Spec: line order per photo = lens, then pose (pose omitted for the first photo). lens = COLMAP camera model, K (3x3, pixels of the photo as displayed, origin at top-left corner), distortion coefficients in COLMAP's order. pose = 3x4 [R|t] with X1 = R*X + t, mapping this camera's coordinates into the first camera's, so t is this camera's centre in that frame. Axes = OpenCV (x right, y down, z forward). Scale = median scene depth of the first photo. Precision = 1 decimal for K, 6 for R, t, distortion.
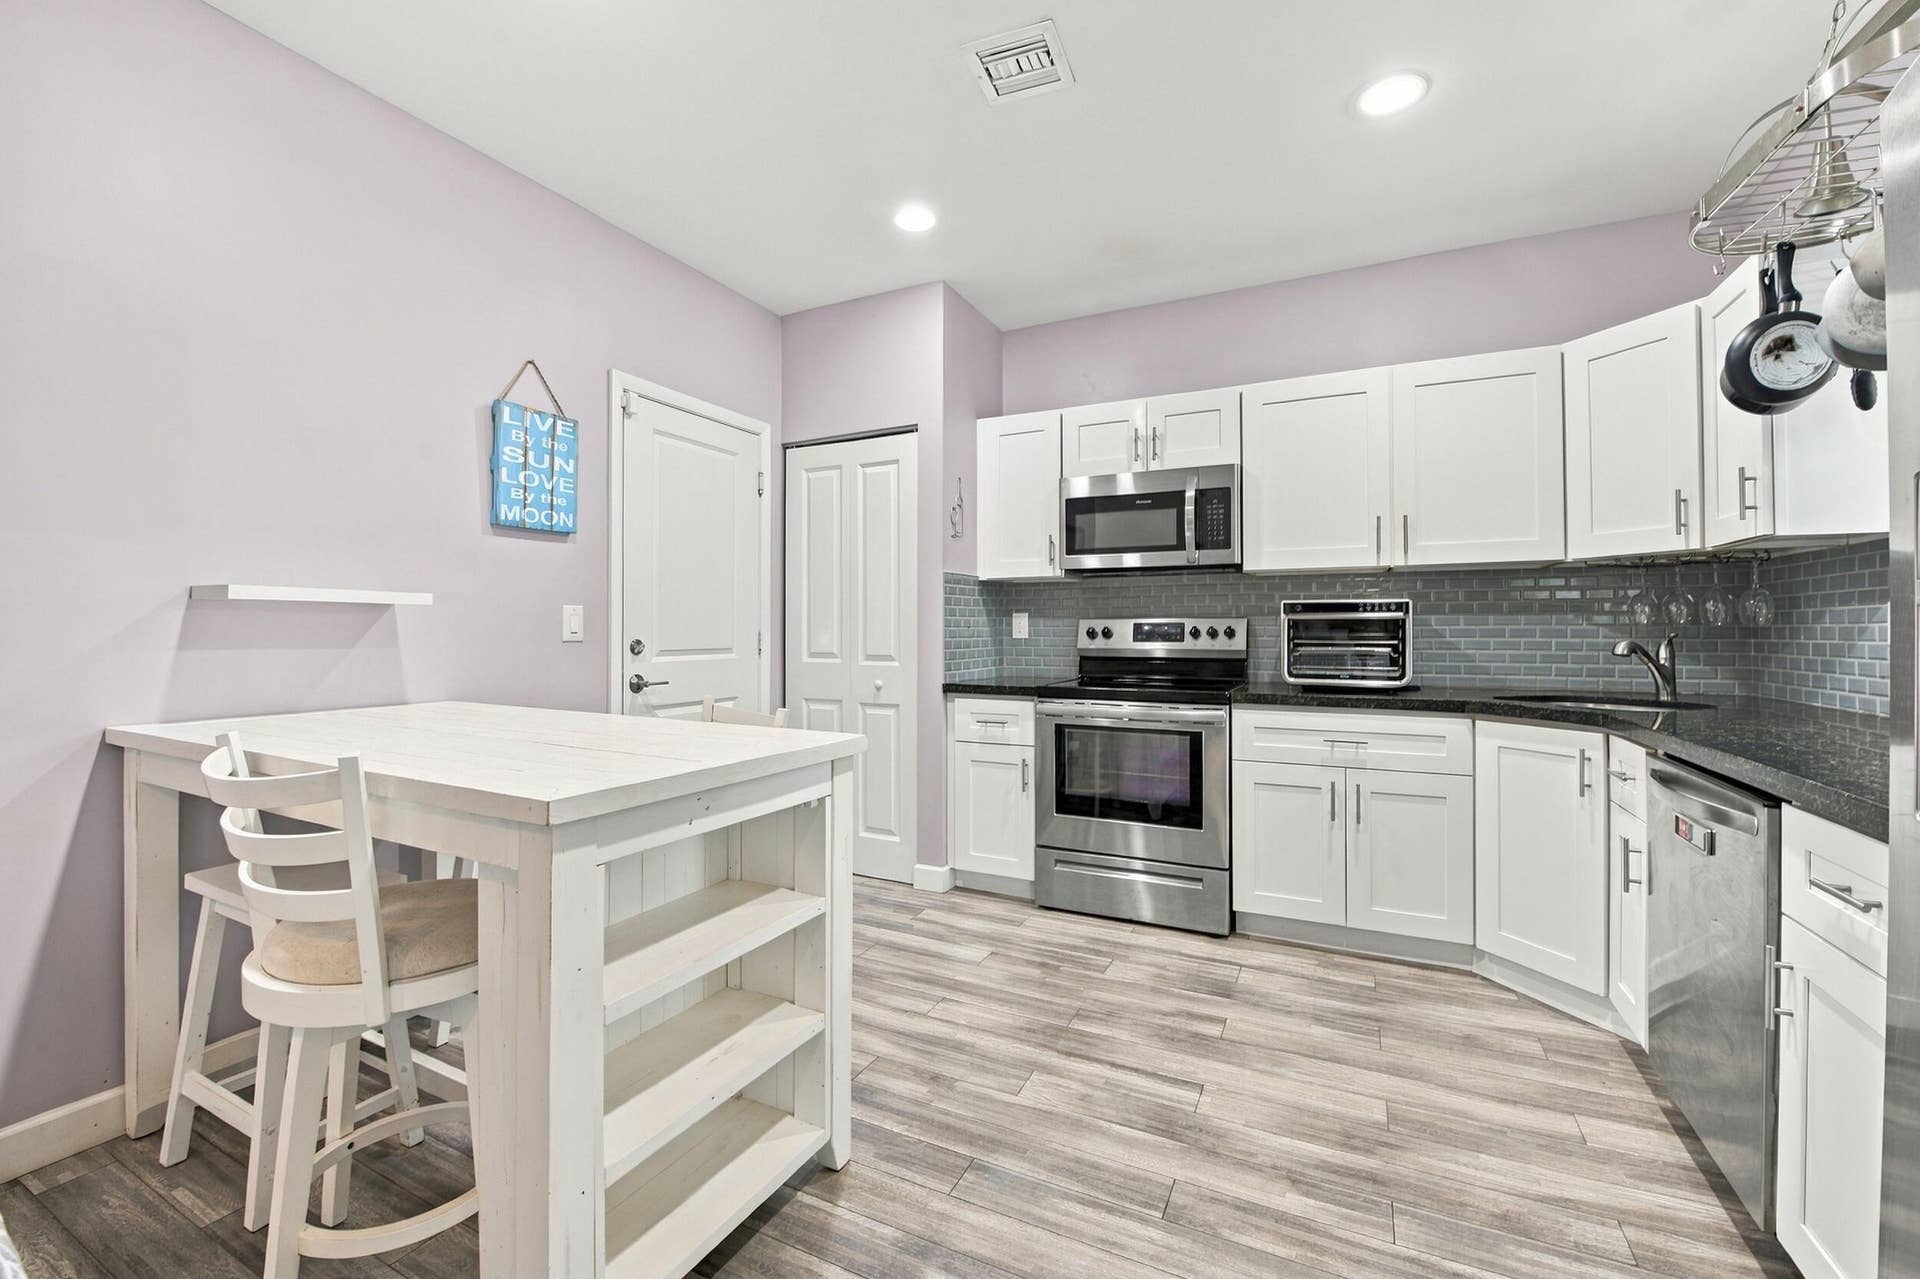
lens RADIAL K [[780.9, 0, 968.8], [0, 780.9, 629.0], [0, 0, 1]] dist [-0.014845, -0.000400]
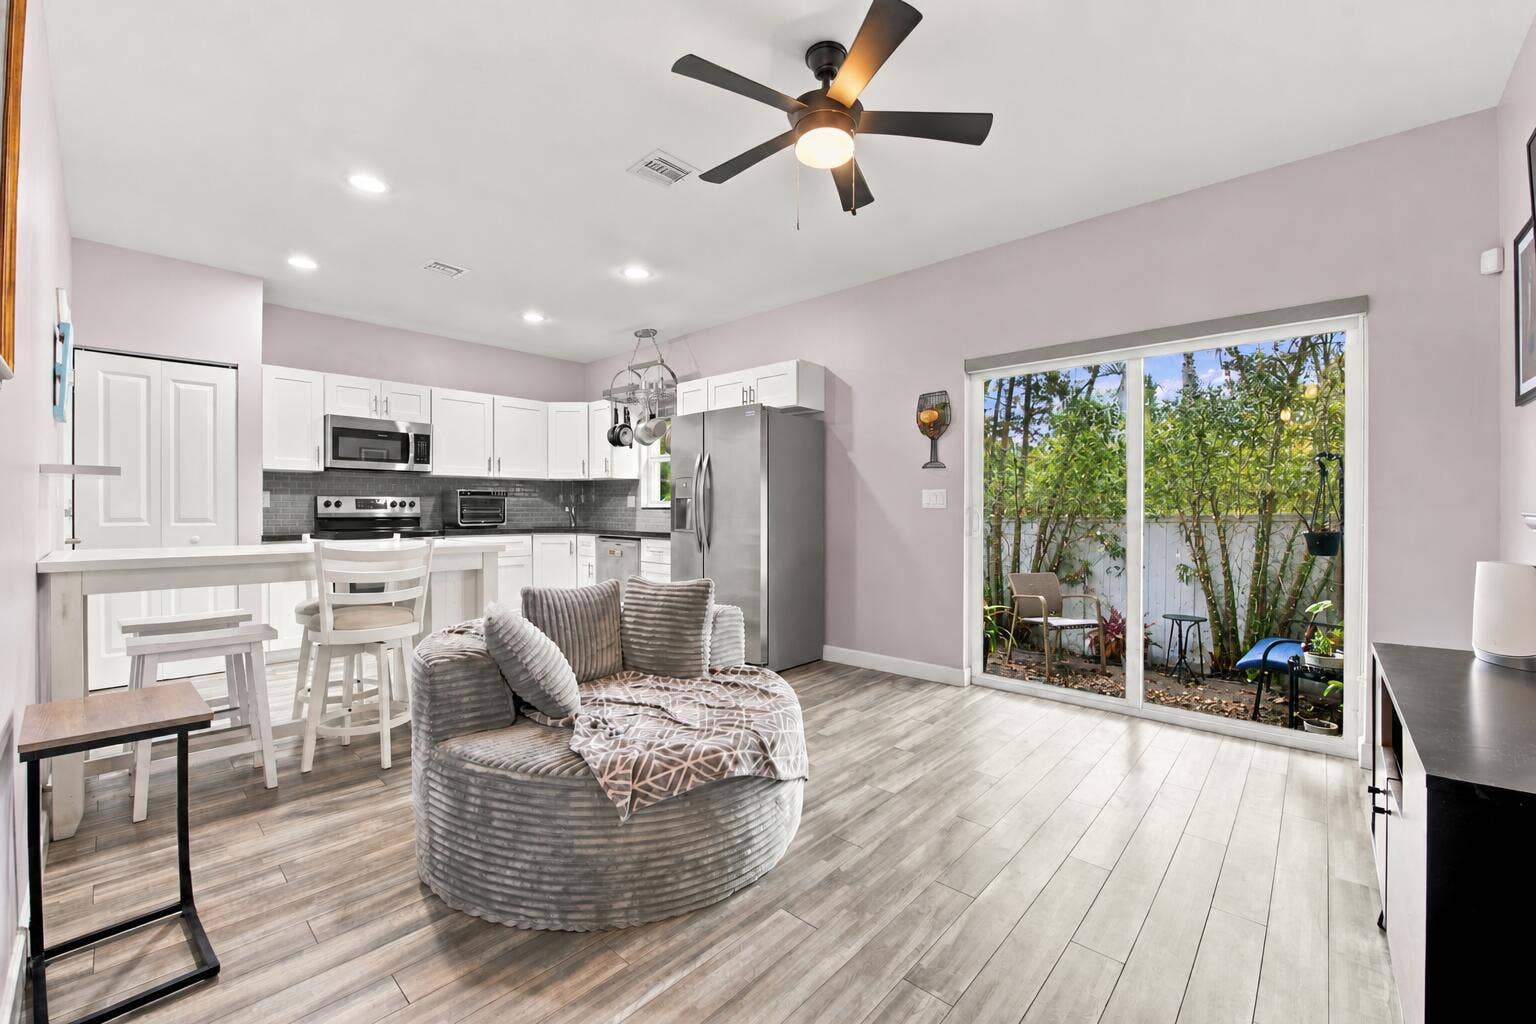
lens RADIAL K [[624.7, 0, 757.0], [0, 624.7, 508.3], [0, 0, 1]] dist [-0.014845, -0.000400]
pose [[0.288281, 0.000641, 0.957546, -1.016471], [-0.002526, 0.999997, 0.000092, 0.013726], [-0.957543, -0.002445, 0.288282, -0.337045]]
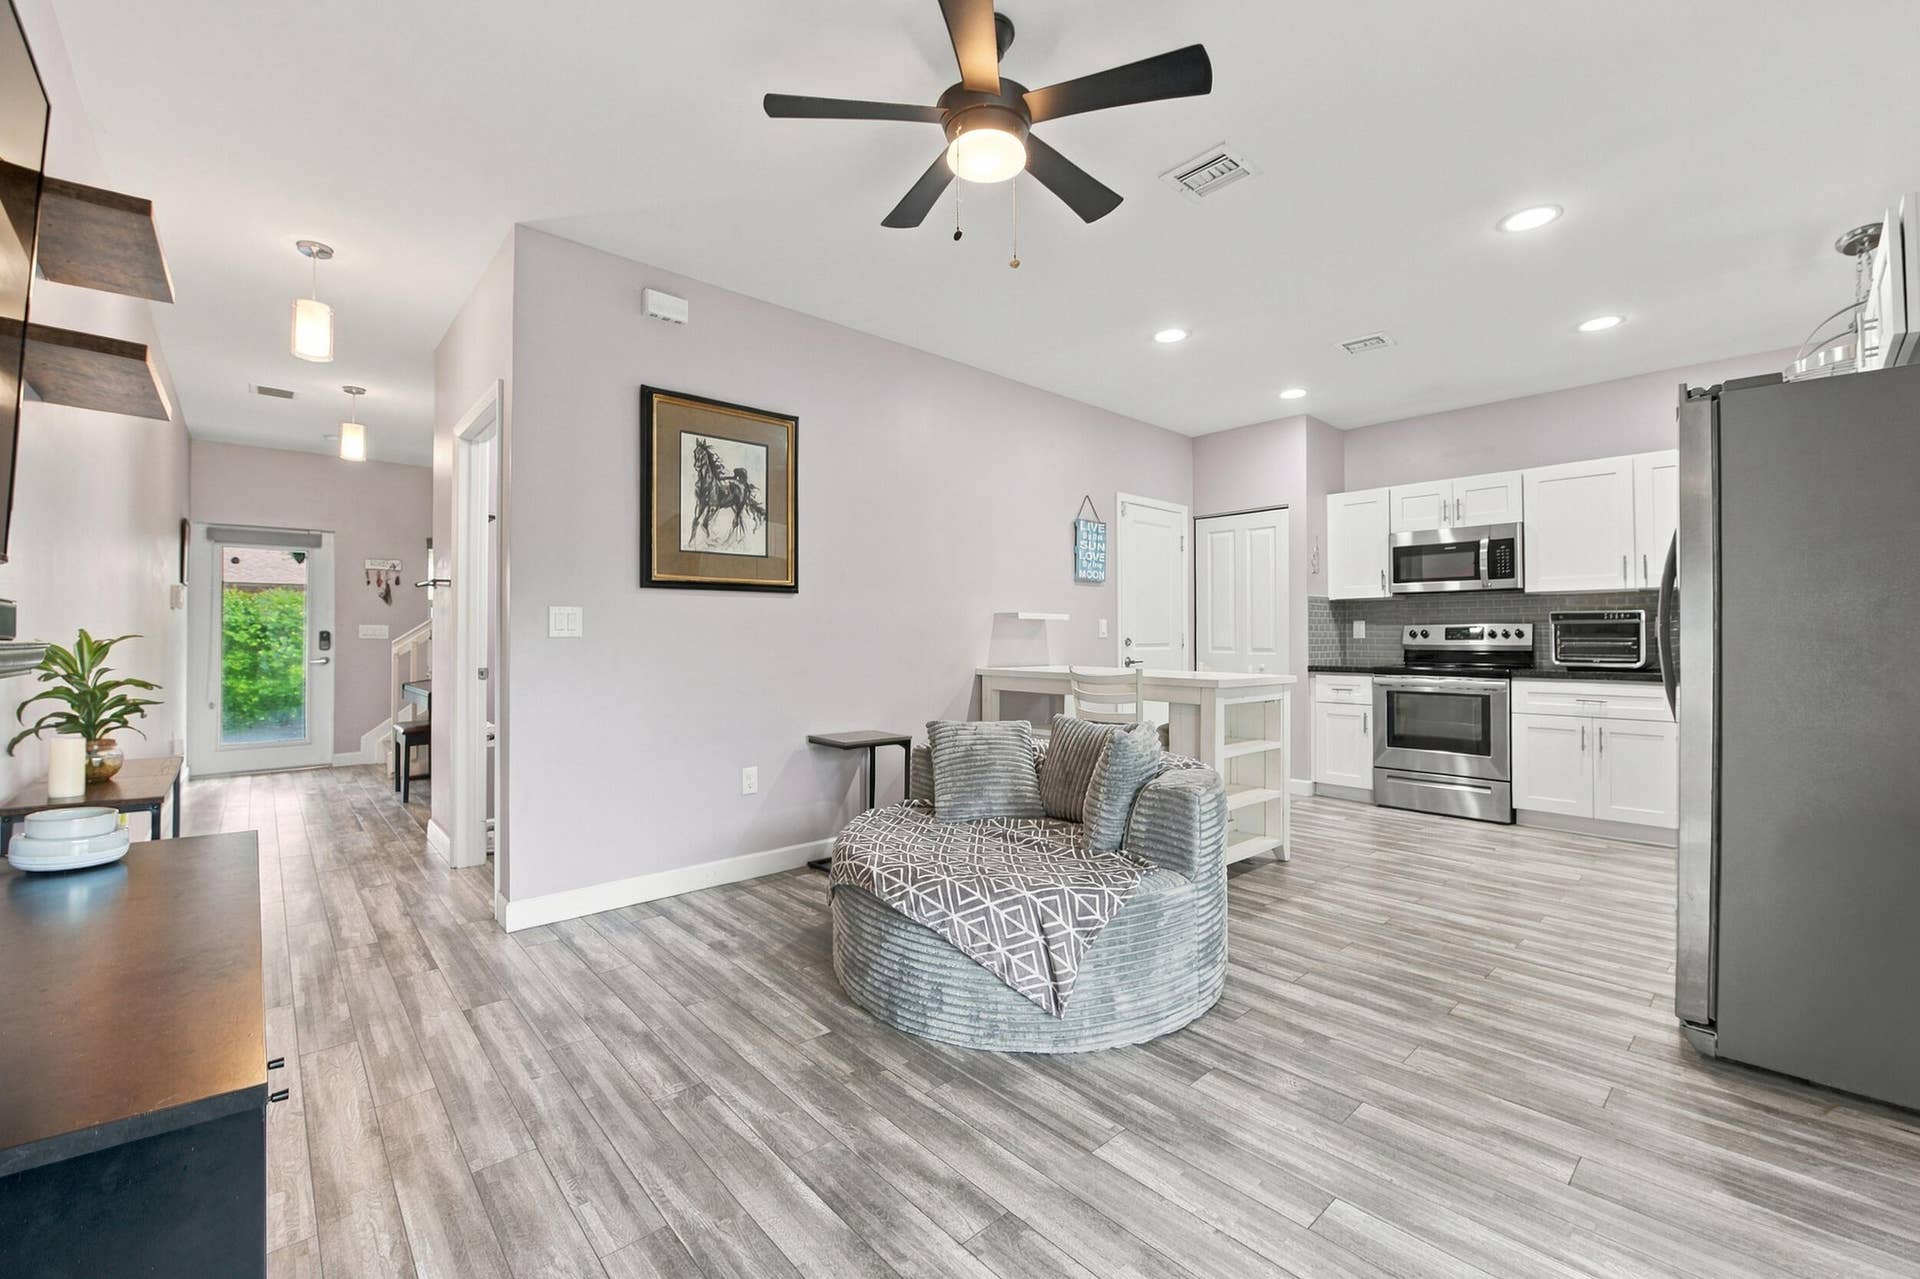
lens RADIAL K [[780.9, 0, 958.9], [0, 780.9, 628.8], [0, 0, 1]] dist [-0.014845, -0.000400]
pose [[0.925202, -0.004612, -0.379447, -0.096378], [0.000312, 0.999935, -0.011392, 0.013095], [0.379475, 0.010422, 0.925143, -0.816285]]
